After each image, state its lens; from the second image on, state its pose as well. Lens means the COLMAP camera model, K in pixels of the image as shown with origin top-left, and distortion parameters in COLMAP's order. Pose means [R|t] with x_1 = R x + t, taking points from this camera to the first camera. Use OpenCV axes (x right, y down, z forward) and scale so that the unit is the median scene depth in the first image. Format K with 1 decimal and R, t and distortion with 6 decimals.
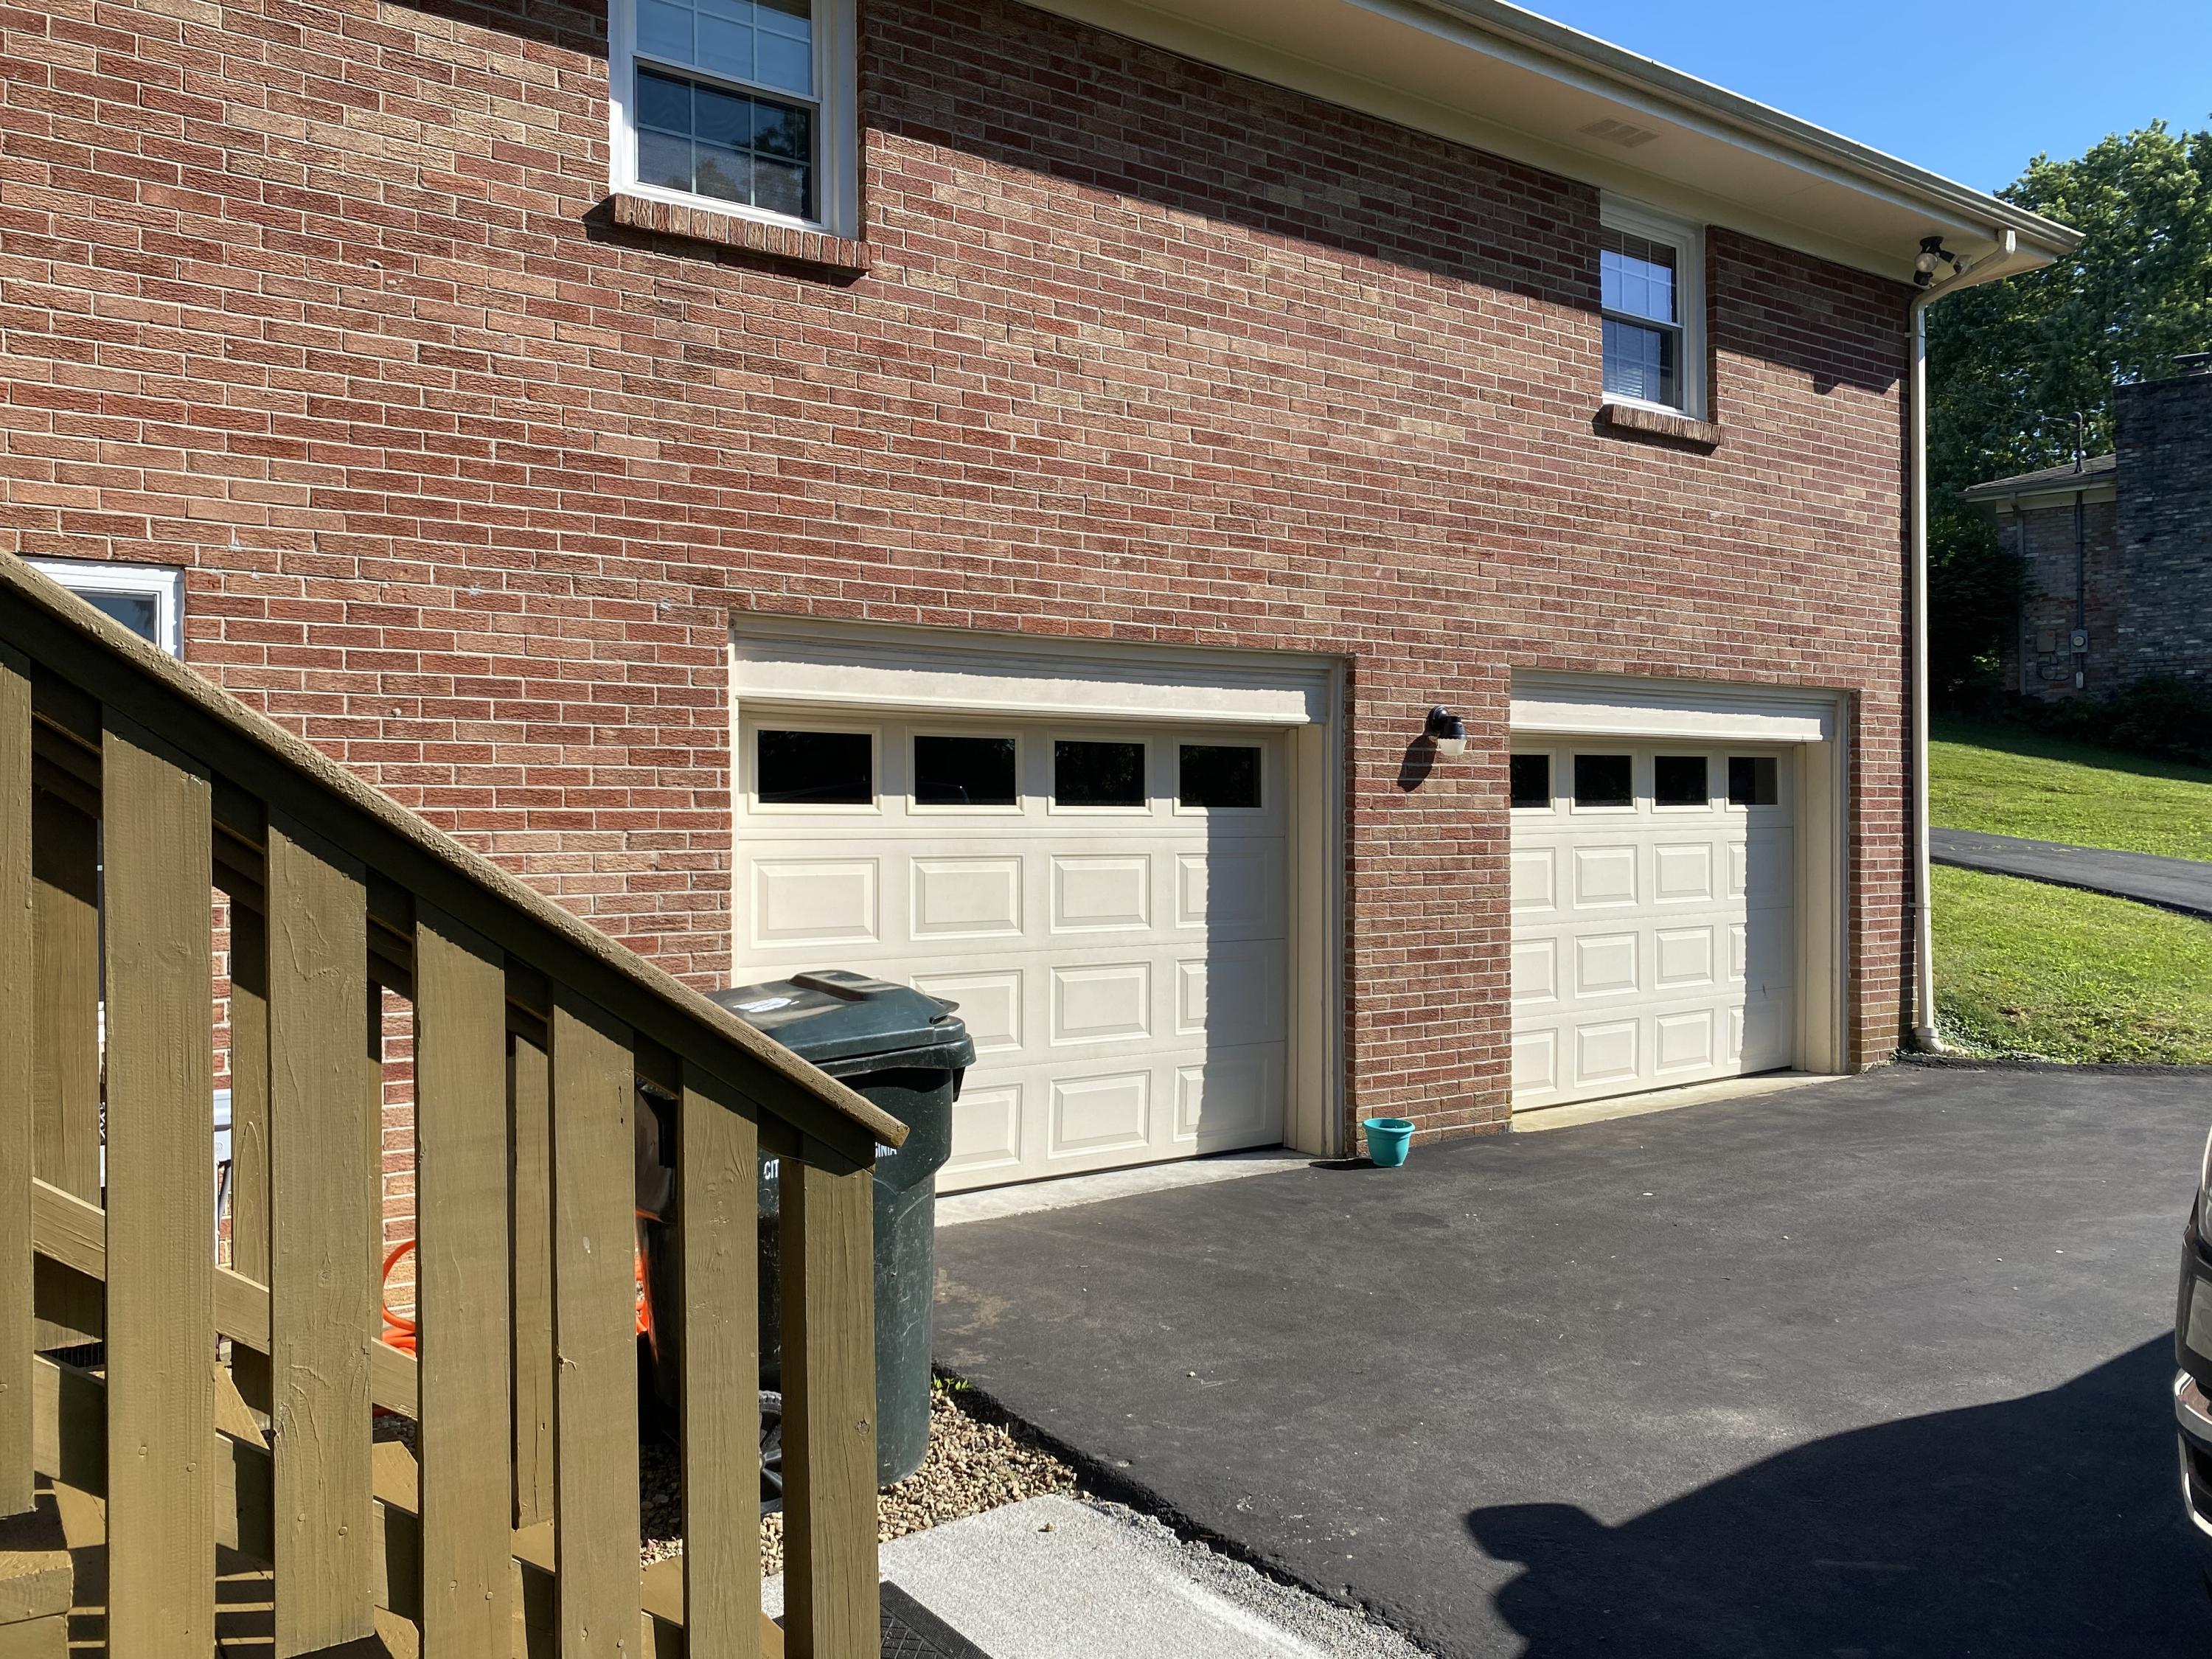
lens RADIAL K [[1689.6, 0, 1103.7], [0, 1689.6, 826.7], [0, 0, 1]] dist [0.023717, -0.036865]
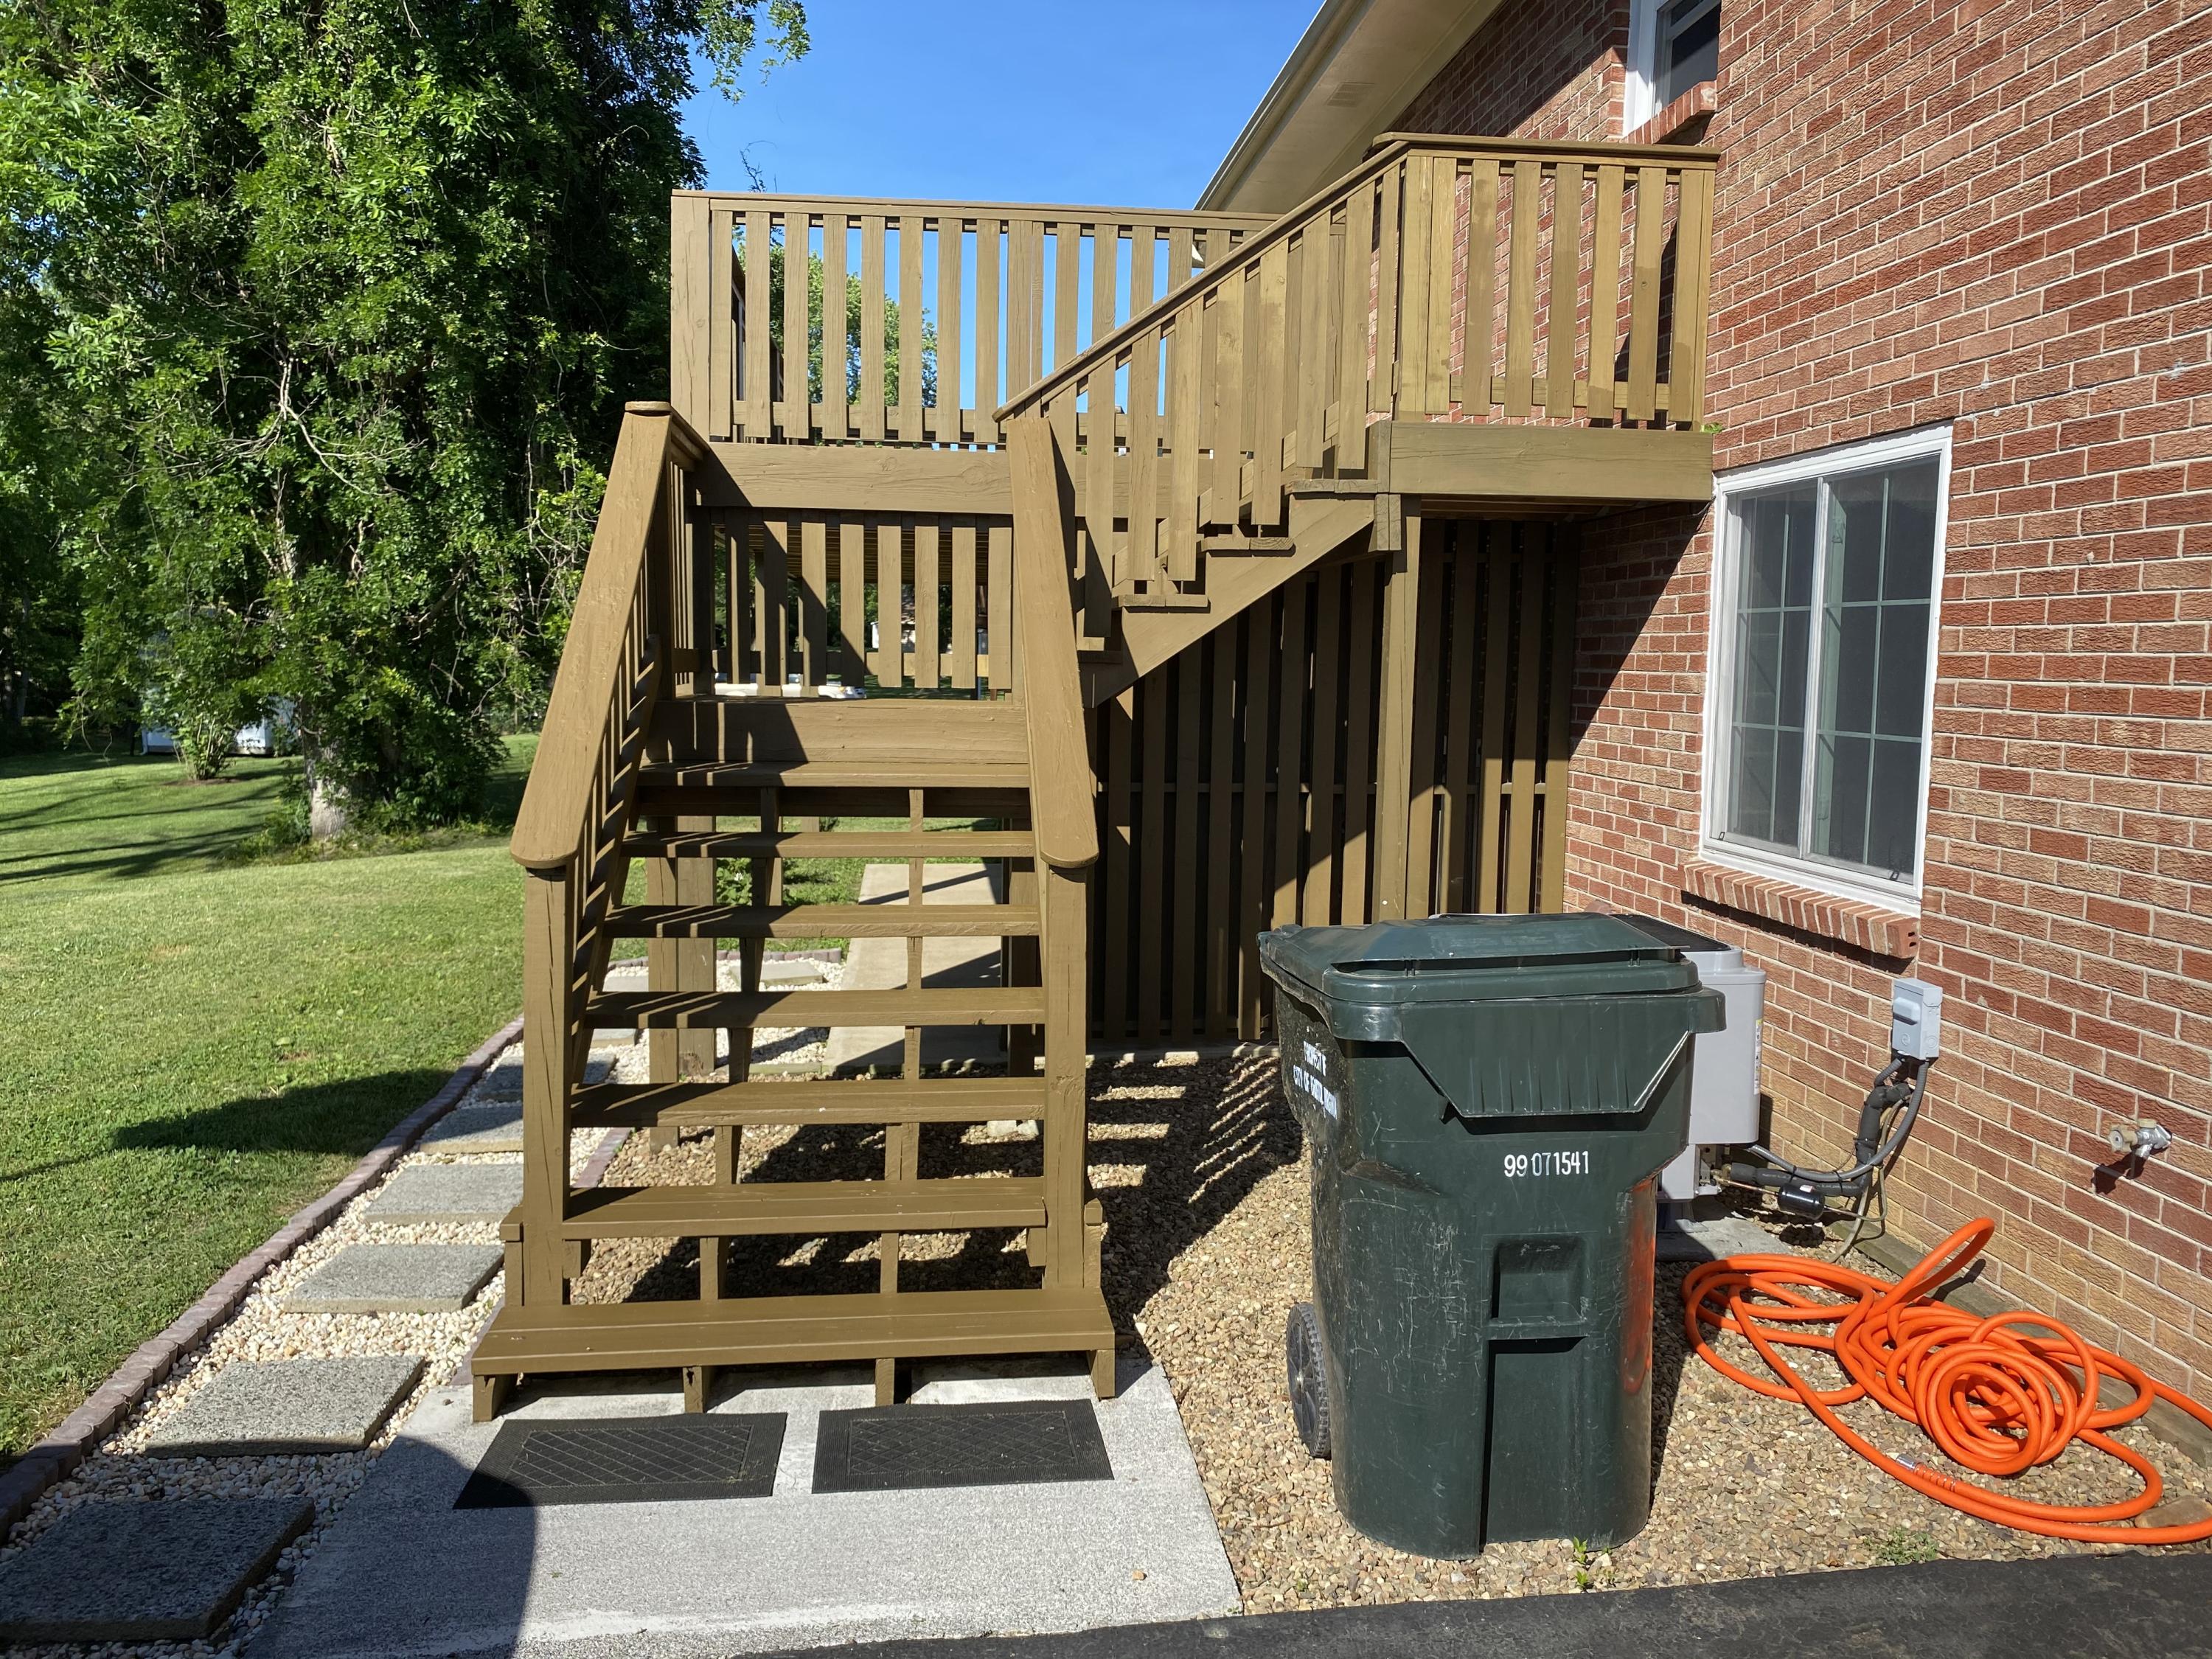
lens RADIAL K [[1689.6, 0, 1089.8], [0, 1689.6, 827.4], [0, 0, 1]] dist [0.023717, -0.036865]
pose [[-0.487042, 0.085899, -0.869144, 0.482367], [-0.011632, 0.994425, 0.104799, -0.021583], [0.873301, 0.061151, -0.483328, 0.991470]]
